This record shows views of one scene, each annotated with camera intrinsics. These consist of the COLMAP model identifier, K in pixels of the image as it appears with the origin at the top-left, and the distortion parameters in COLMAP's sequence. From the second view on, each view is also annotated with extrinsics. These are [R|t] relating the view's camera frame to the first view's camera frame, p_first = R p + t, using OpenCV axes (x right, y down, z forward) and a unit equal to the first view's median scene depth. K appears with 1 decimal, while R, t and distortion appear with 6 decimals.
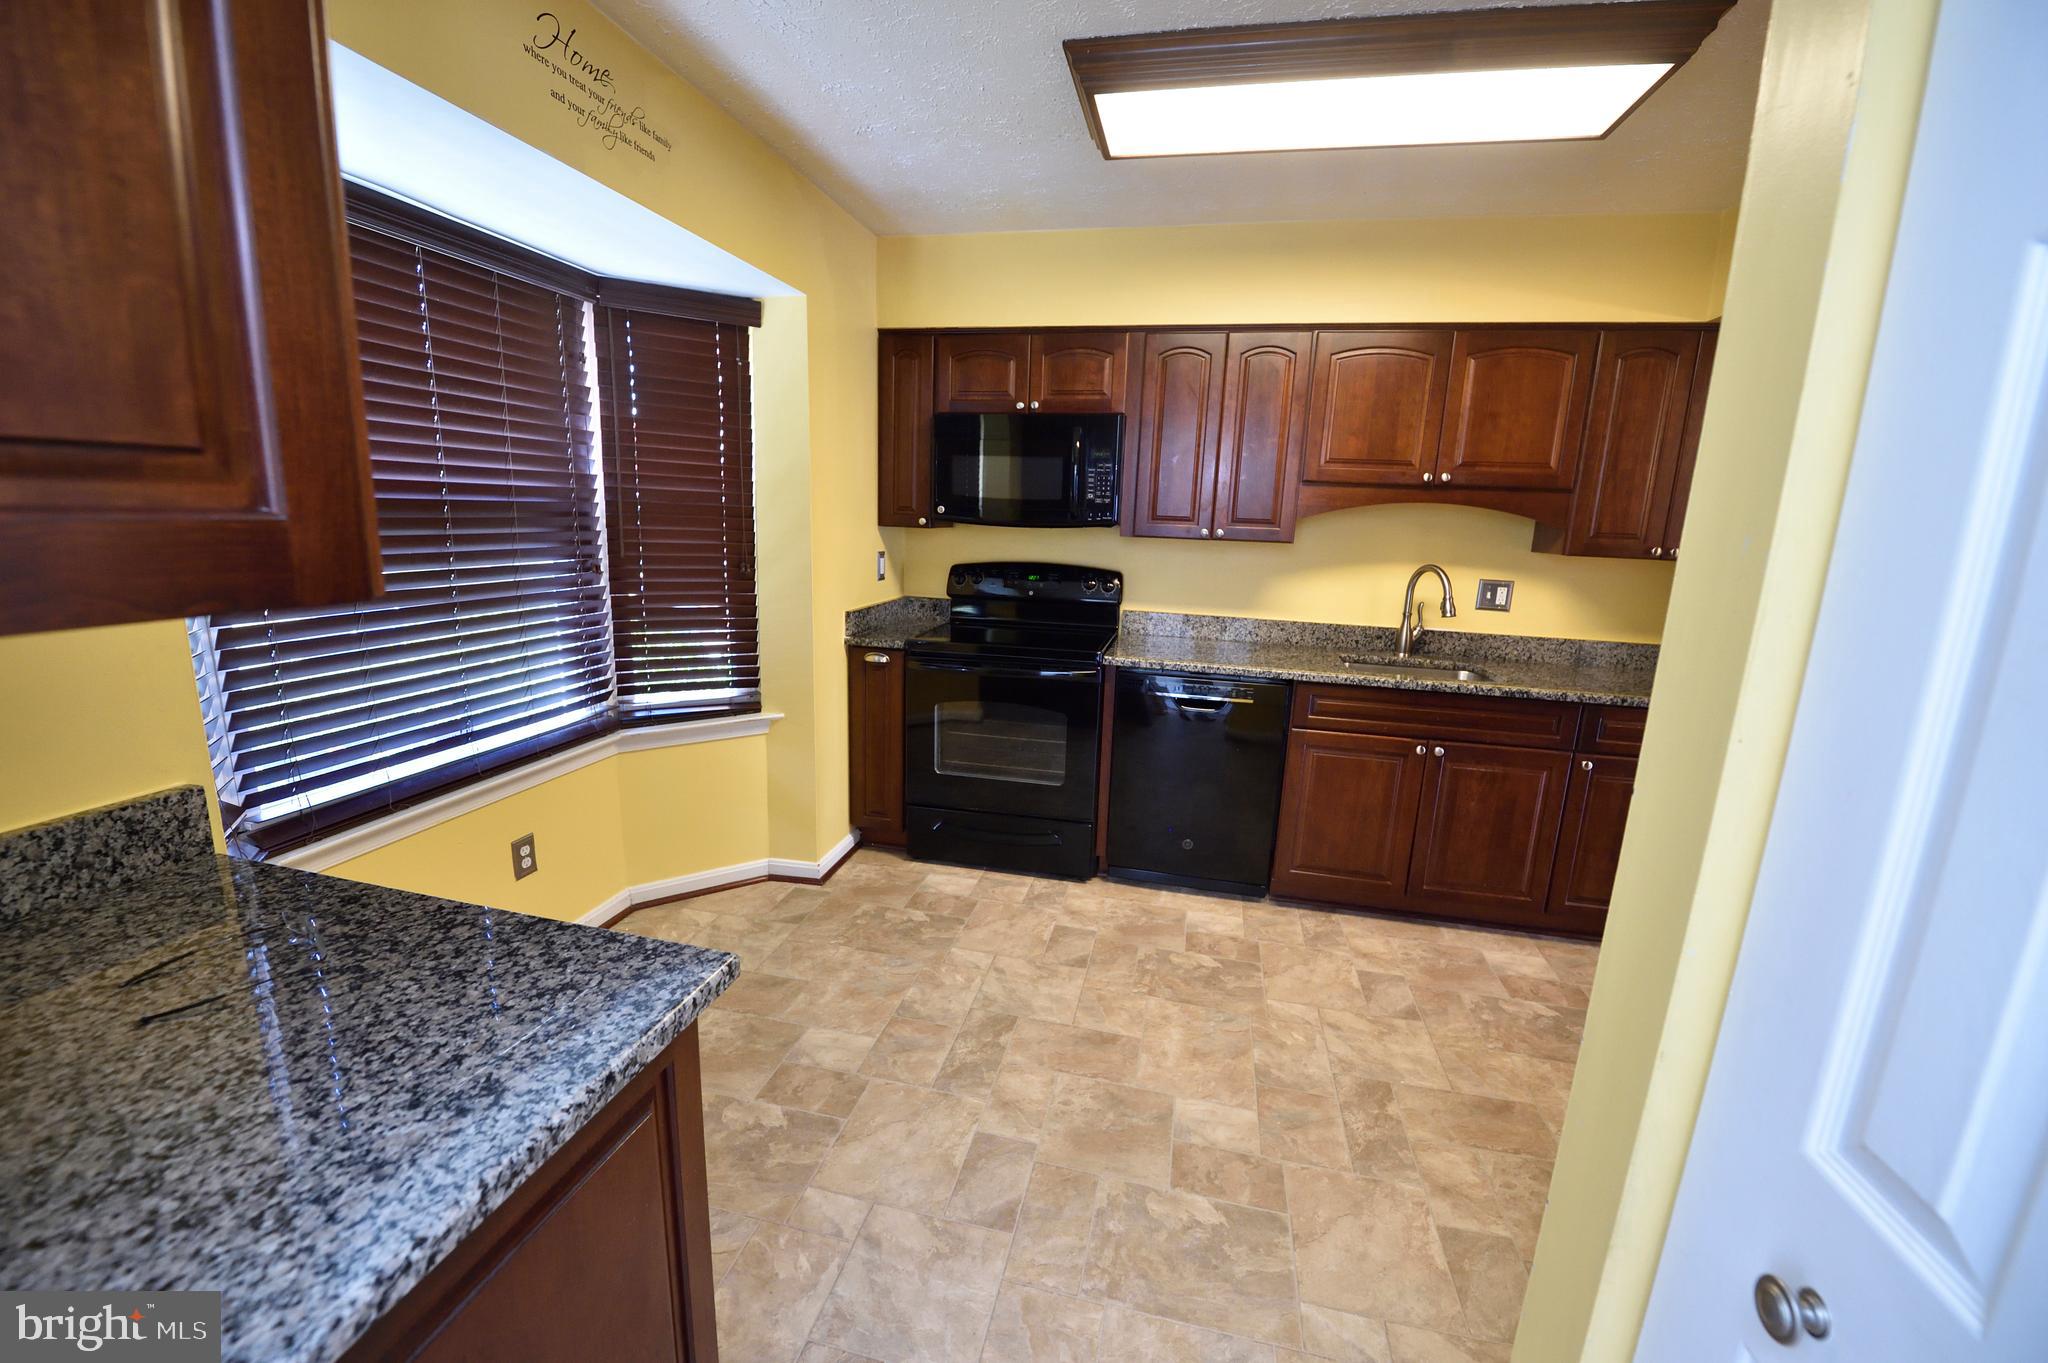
lens RADIAL K [[810.5, 0, 1020.3], [0, 810.5, 681.1], [0, 0, 1]] dist [-0.017996, -0.002397]
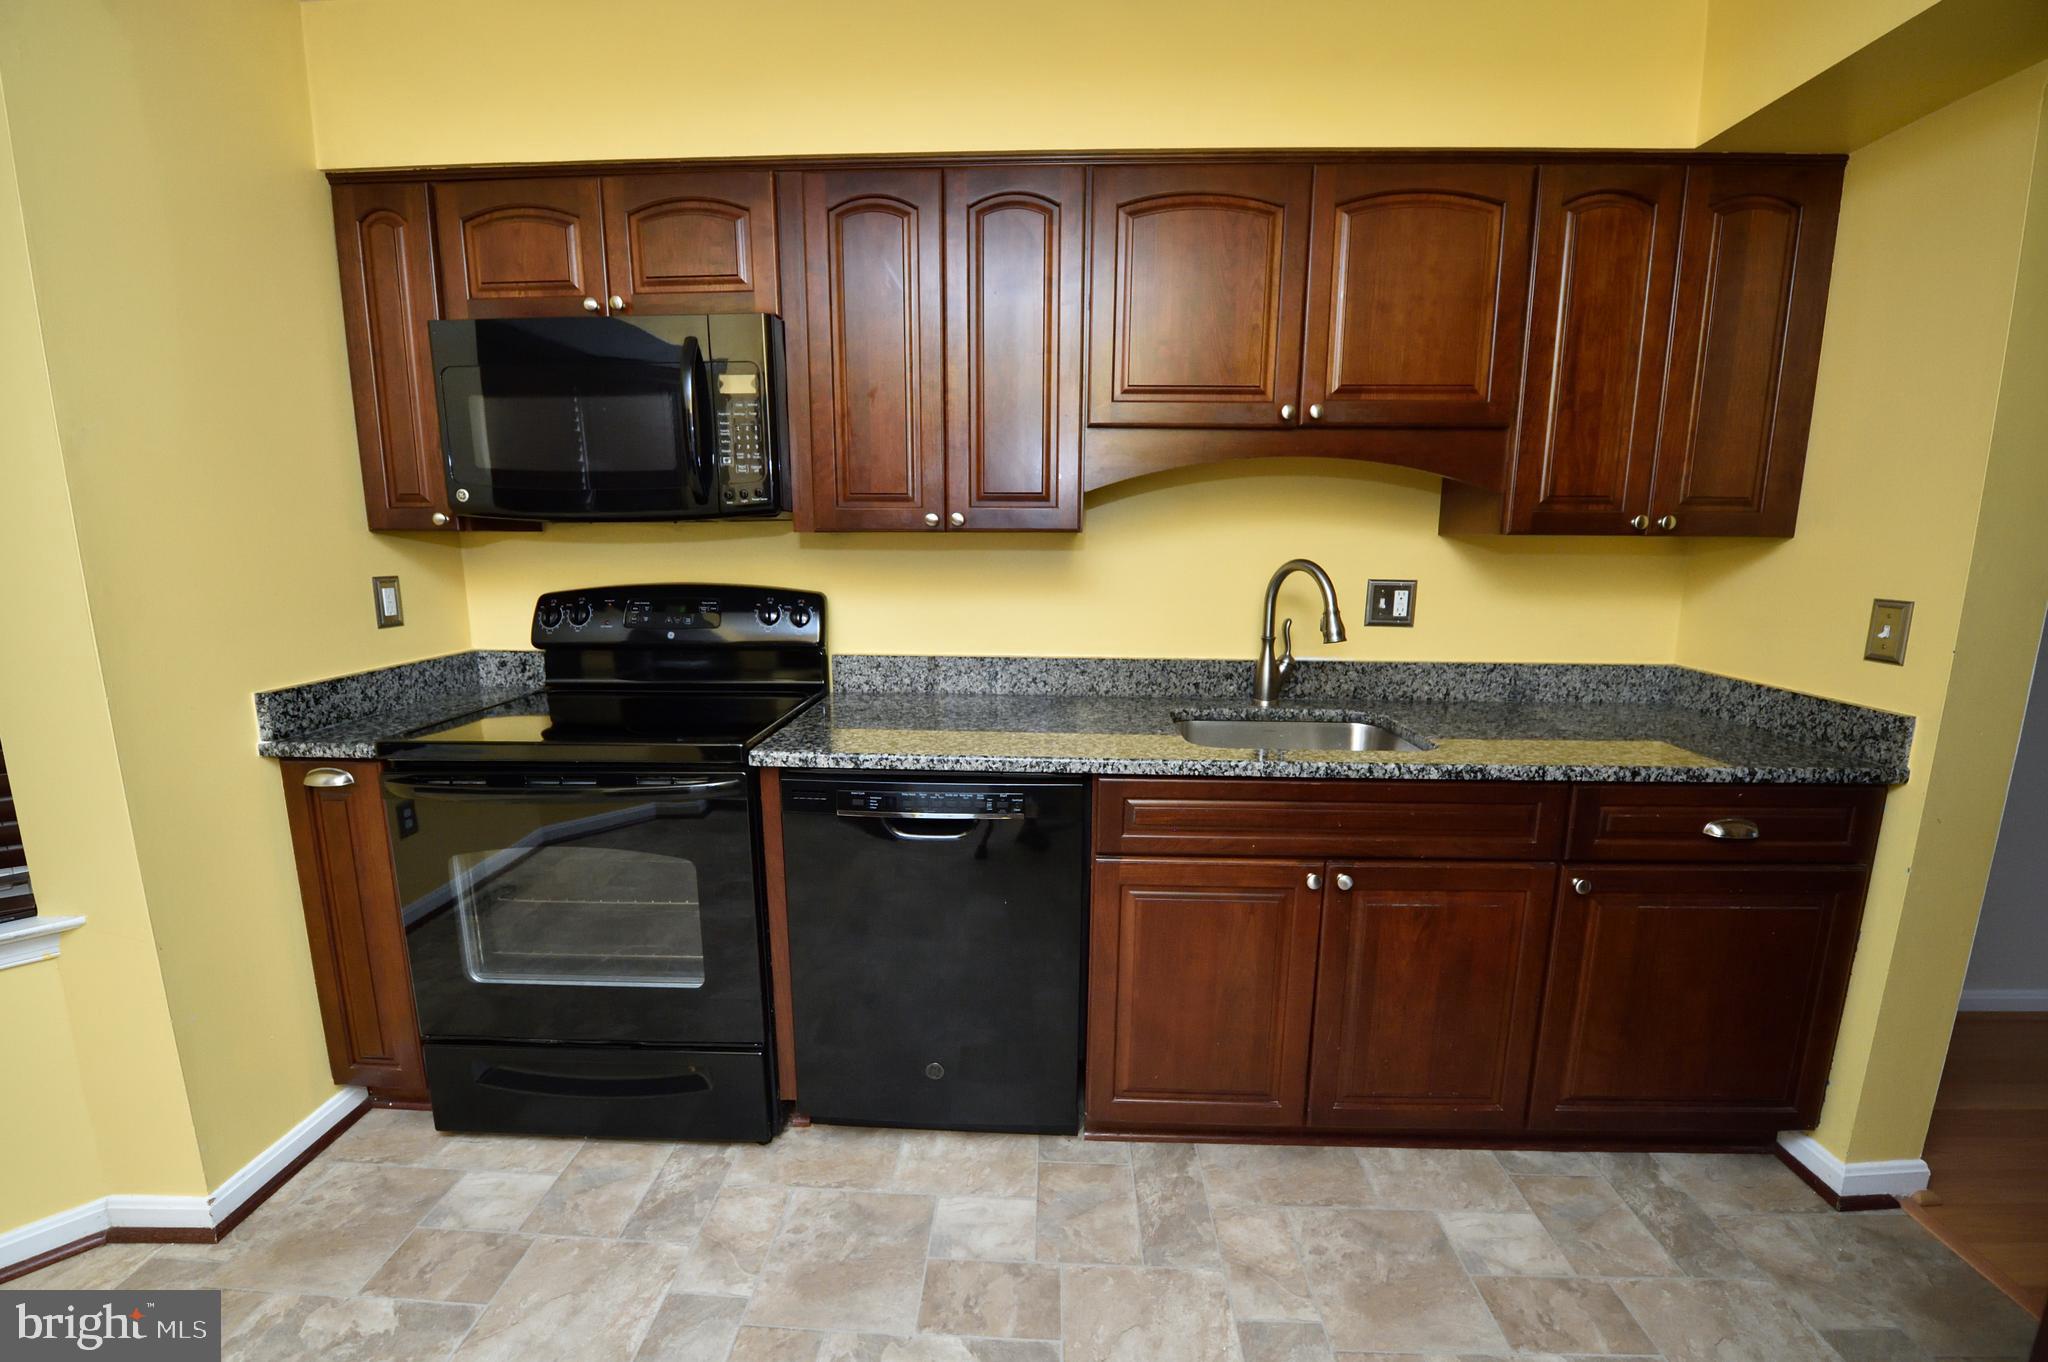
lens RADIAL K [[810.5, 0, 1026.0], [0, 810.5, 681.4], [0, 0, 1]] dist [-0.017996, -0.002397]
pose [[0.982454, -0.062636, 0.175673, 0.201841], [0.067672, 0.997447, -0.022823, -0.054725], [-0.173795, 0.034311, 0.984184, 0.462056]]
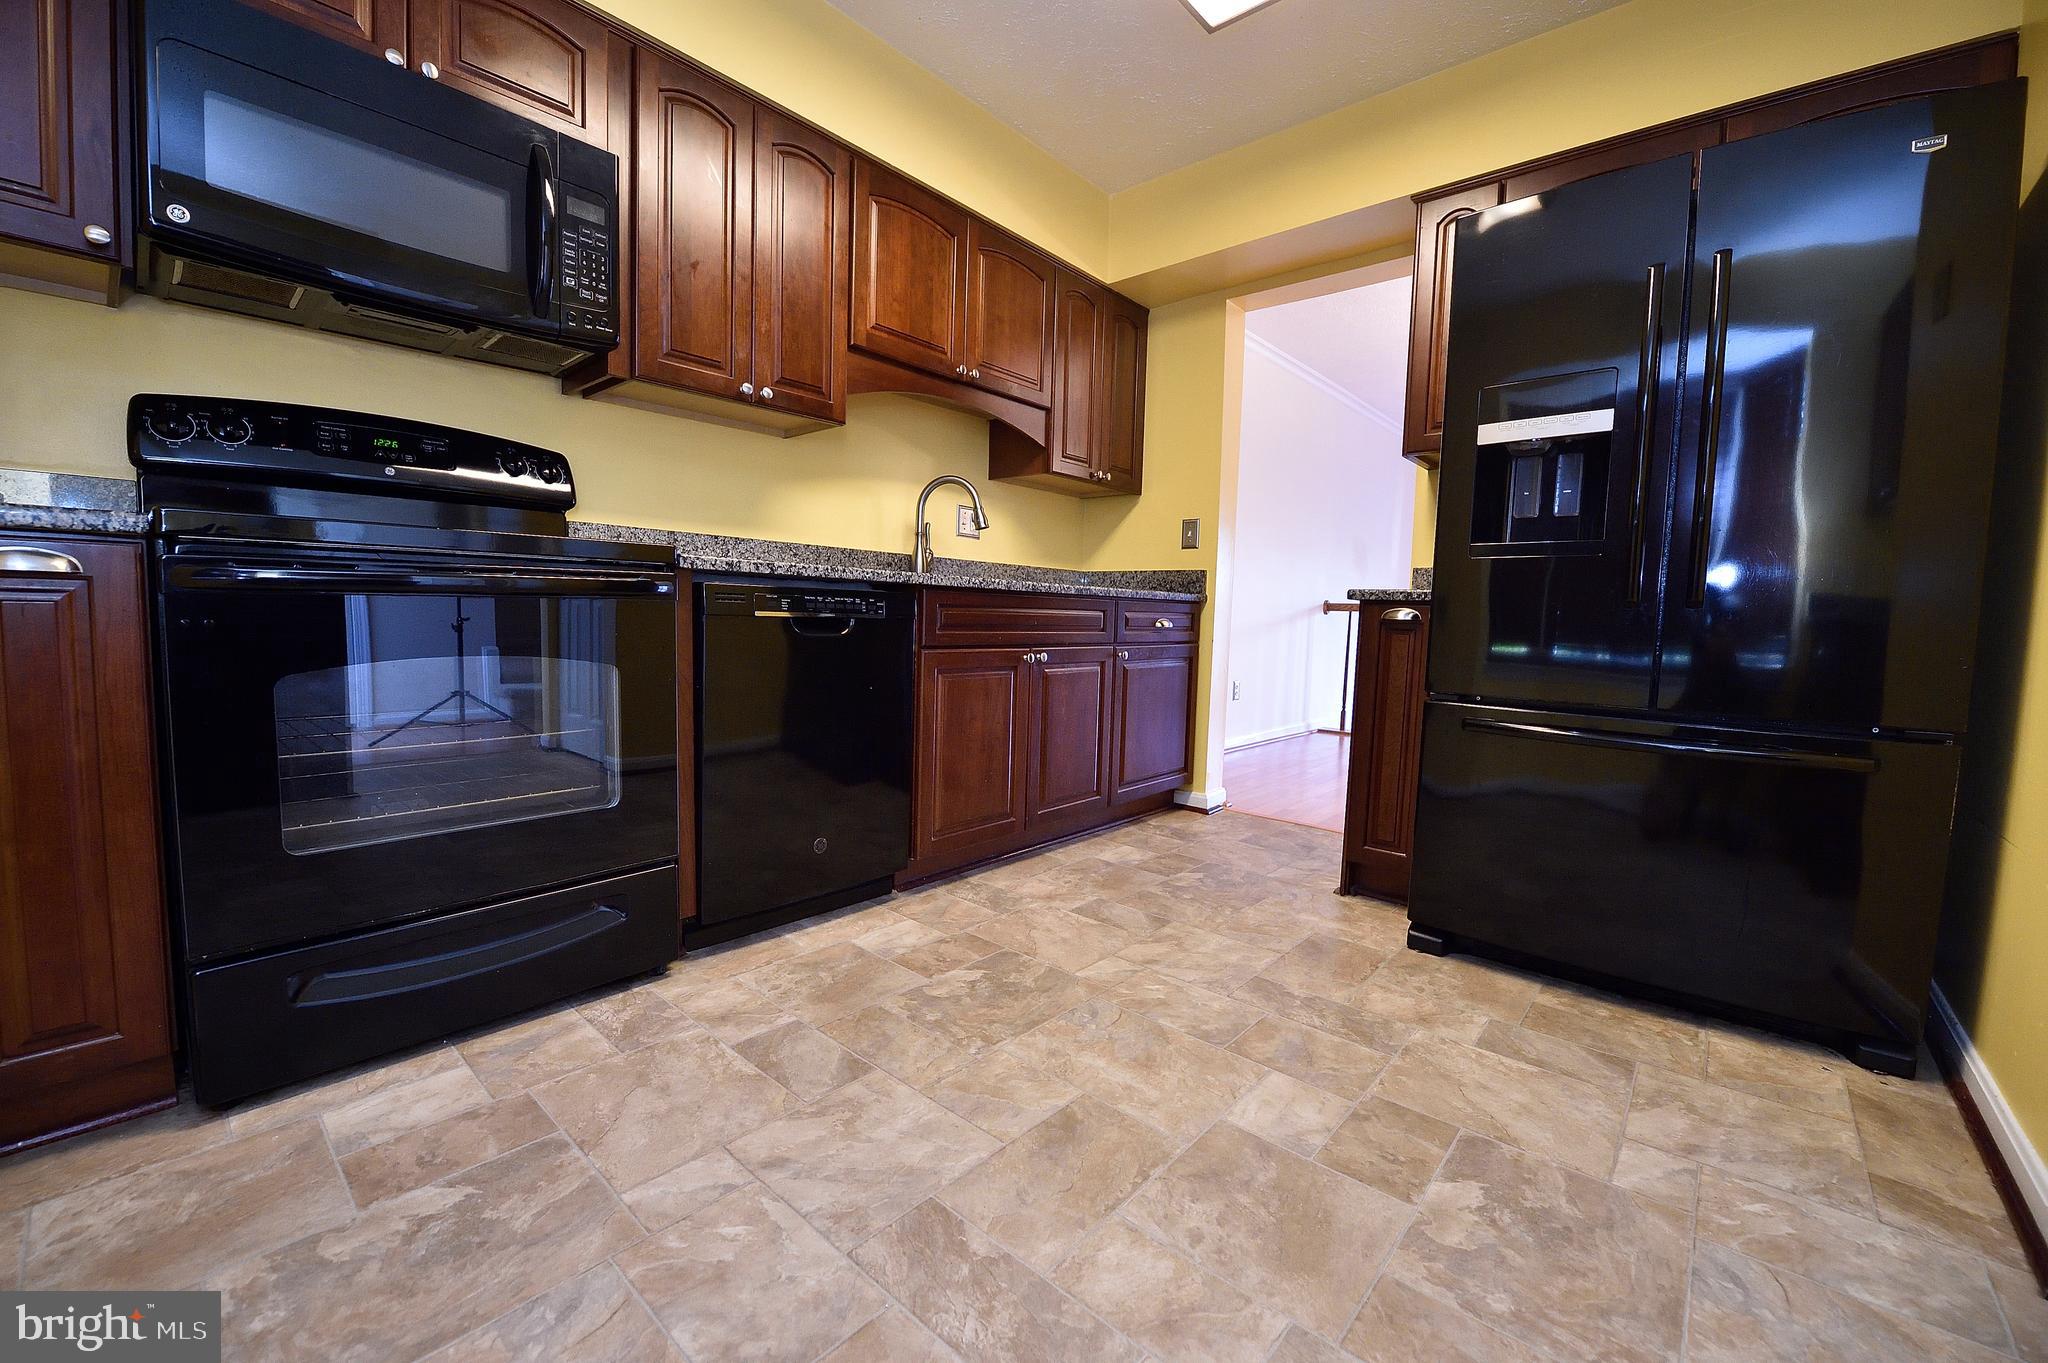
lens RADIAL K [[810.5, 0, 1021.1], [0, 810.5, 683.1], [0, 0, 1]] dist [-0.017996, -0.002397]
pose [[0.479937, -0.096244, 0.872008, -0.299270], [0.171795, 0.985031, 0.014166, 0.096690], [-0.860318, 0.143007, 0.489287, 0.557571]]
